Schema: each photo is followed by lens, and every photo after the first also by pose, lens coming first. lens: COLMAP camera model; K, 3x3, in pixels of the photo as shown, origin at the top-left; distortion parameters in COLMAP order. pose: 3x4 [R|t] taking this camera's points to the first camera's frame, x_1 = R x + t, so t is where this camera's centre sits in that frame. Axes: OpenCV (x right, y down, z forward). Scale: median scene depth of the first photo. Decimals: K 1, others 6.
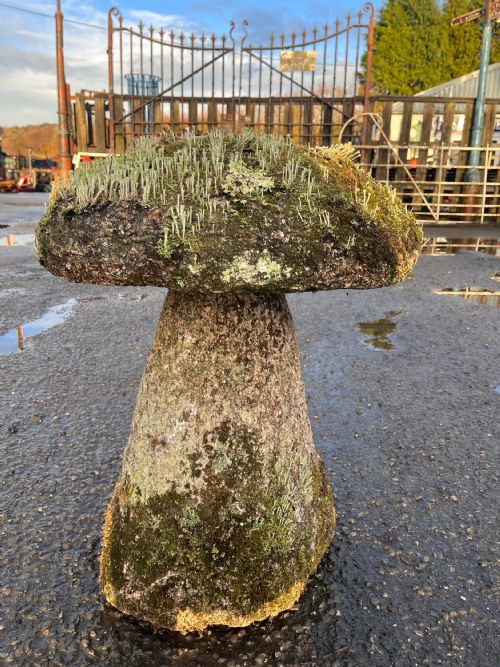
lens RADIAL K [[503.8, 0, 247.9], [0, 503.8, 339.8], [0, 0, 1]] dist [0.066087, -0.098589]
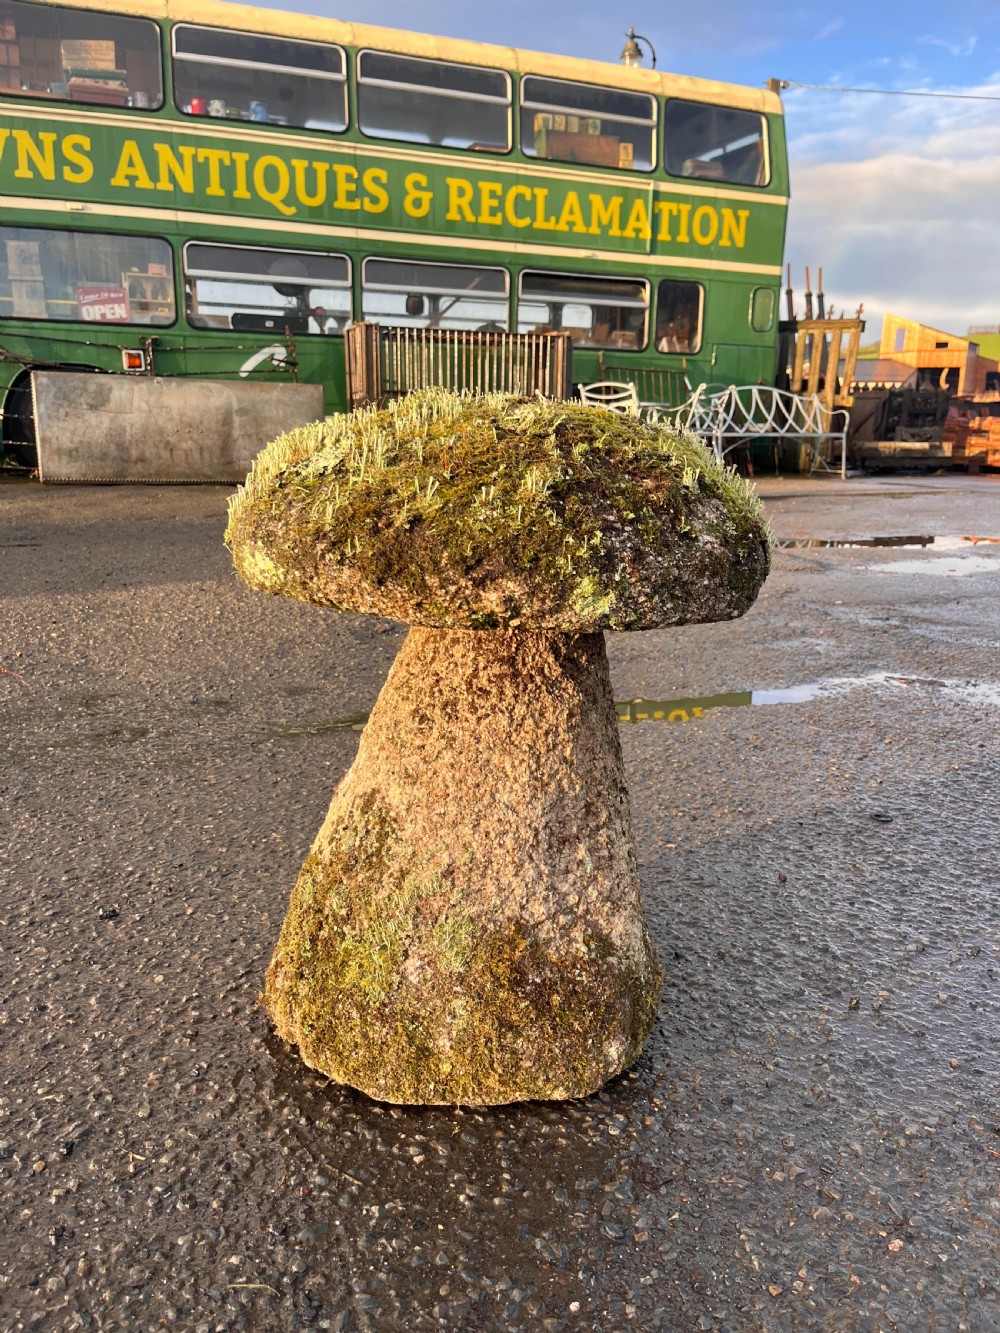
lens RADIAL K [[1006.8, 0, 495.8], [0, 1006.8, 679.0], [0, 0, 1]] dist [0.066087, -0.098589]
pose [[0.505336, 0.193304, -0.840993, 1.179857], [-0.264856, 0.962290, 0.062038, -0.118929], [0.821271, 0.191392, 0.537478, 0.336413]]
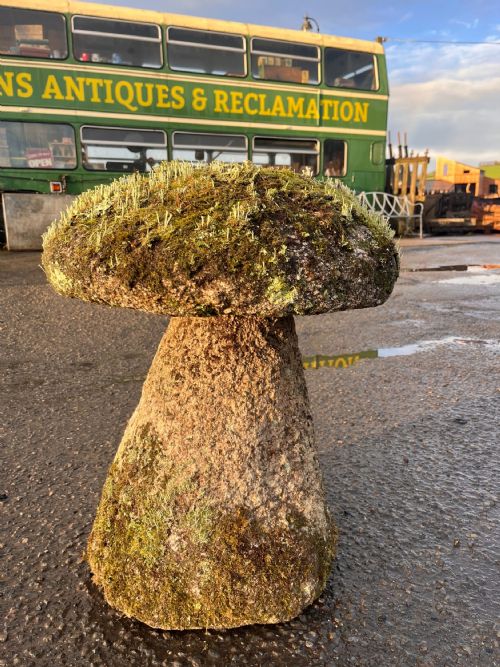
lens RADIAL K [[517.0, 0, 250.1], [0, 517.0, 338.5], [0, 0, 1]] dist [0.070116, -0.117135]
pose [[0.516364, 0.167841, -0.839760, 0.966562], [-0.238085, 0.970083, 0.047492, -0.120453], [0.822608, 0.175411, 0.540876, 0.523619]]
